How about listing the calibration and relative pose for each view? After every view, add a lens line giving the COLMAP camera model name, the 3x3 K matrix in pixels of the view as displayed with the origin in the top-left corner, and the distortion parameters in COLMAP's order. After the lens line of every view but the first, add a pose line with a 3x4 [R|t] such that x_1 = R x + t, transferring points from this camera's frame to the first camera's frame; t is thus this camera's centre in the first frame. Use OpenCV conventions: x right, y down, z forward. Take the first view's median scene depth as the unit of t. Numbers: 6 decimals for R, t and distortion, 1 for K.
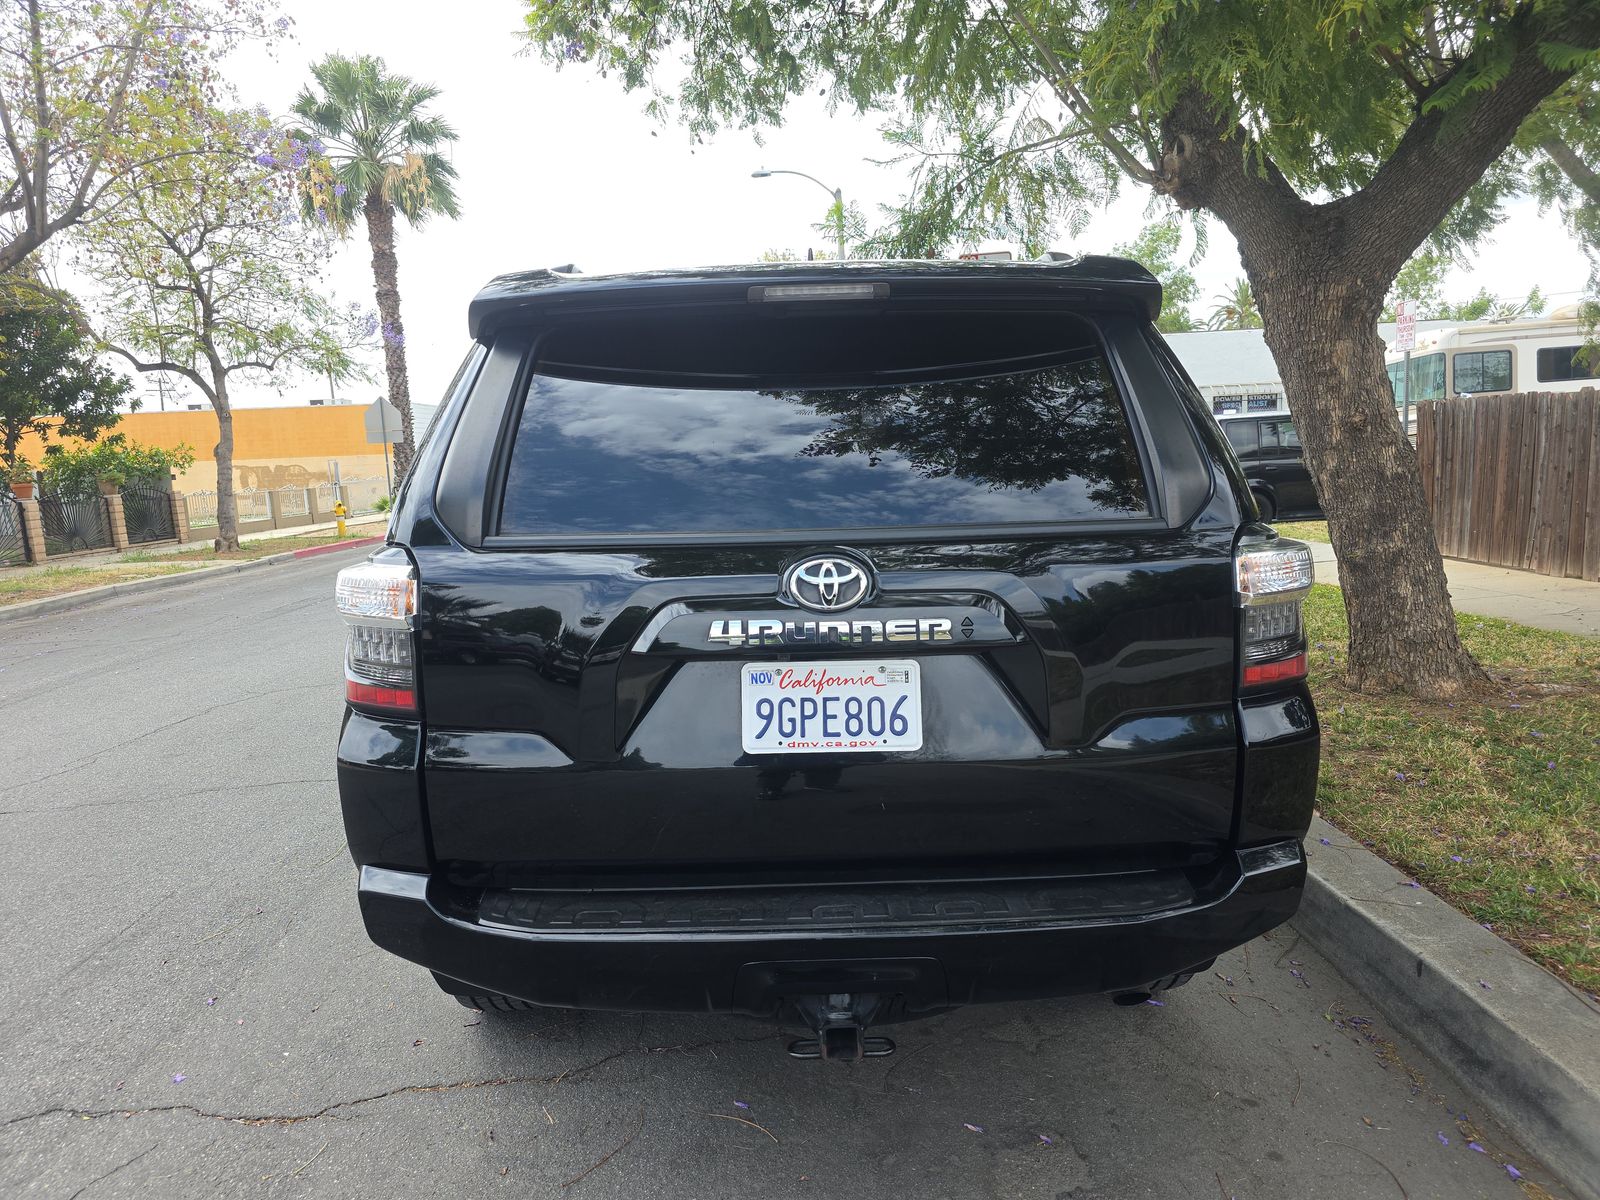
lens RADIAL K [[1067.1, 0, 778.3], [0, 1067.1, 597.2], [0, 0, 1]] dist [-0.004560, -0.002106]
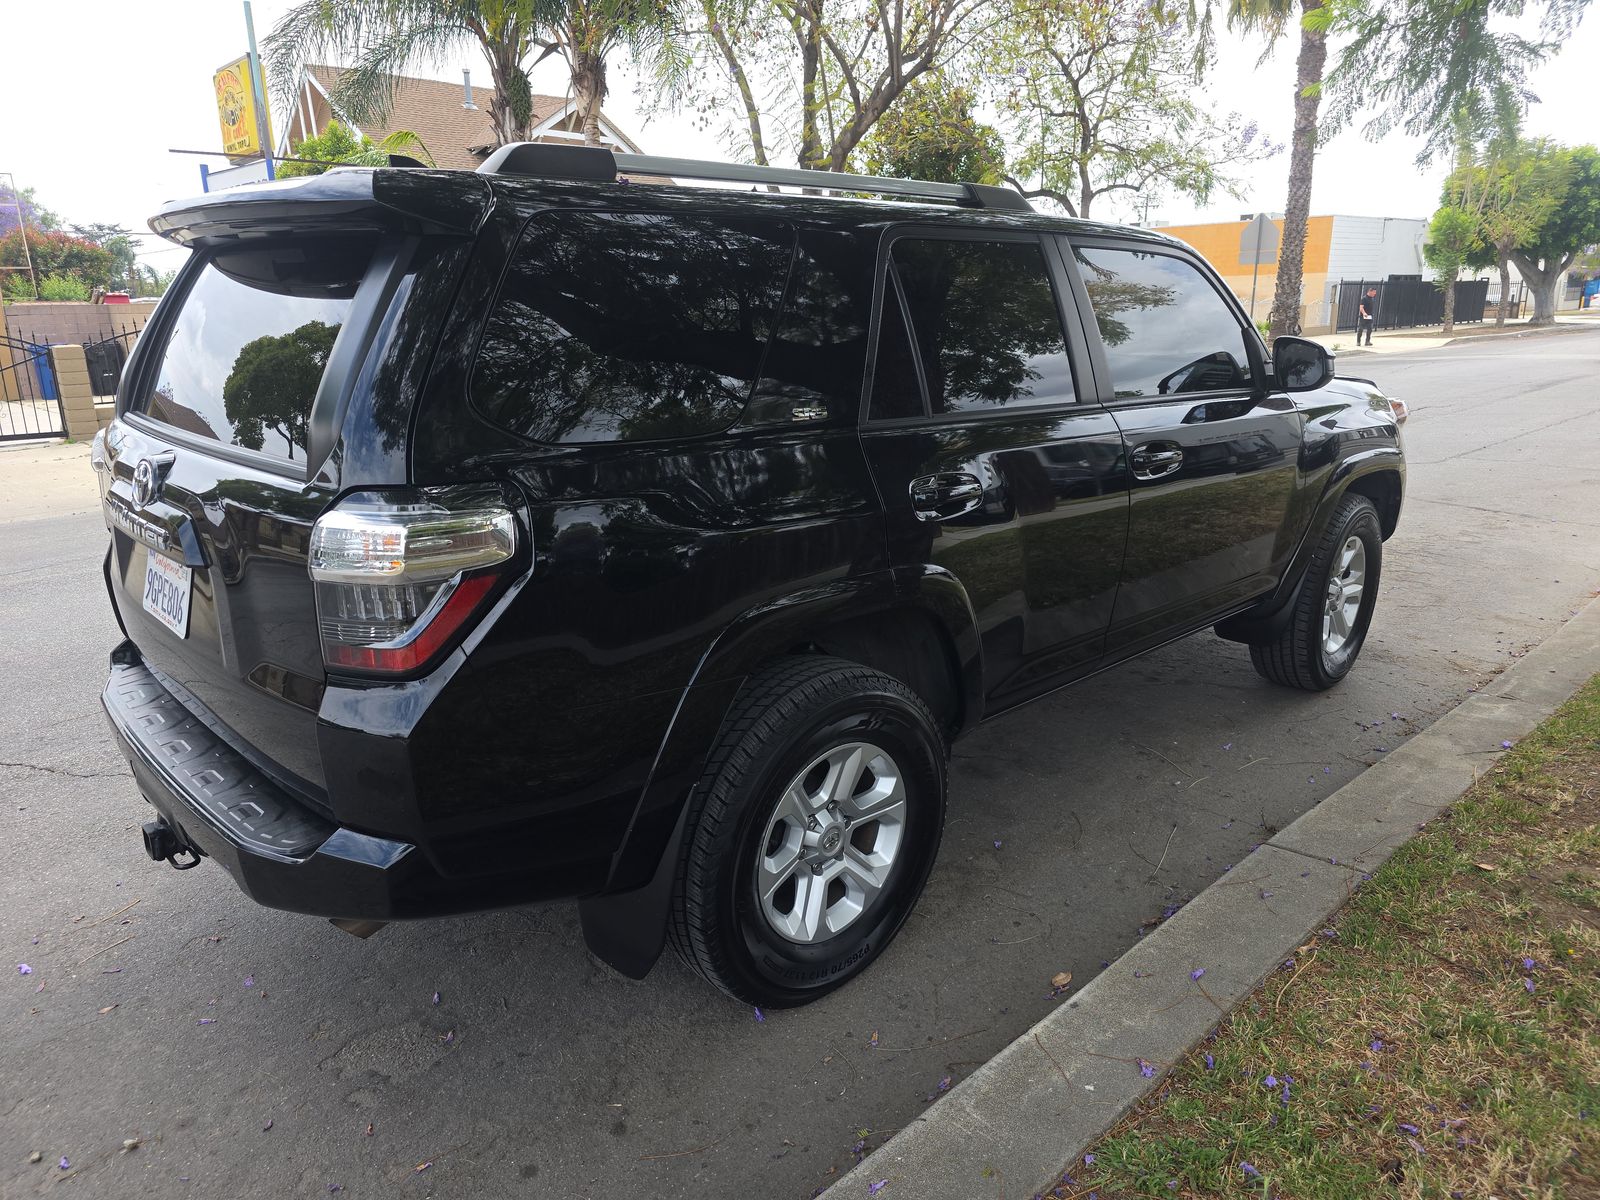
lens RADIAL K [[1067.1, 0, 778.3], [0, 1067.1, 597.2], [0, 0, 1]] dist [-0.004560, -0.002106]
pose [[0.666731, 0.217246, -0.712933, 0.099918], [-0.097184, 0.973749, 0.205836, -0.014406], [0.738935, -0.067952, 0.670341, 0.050200]]
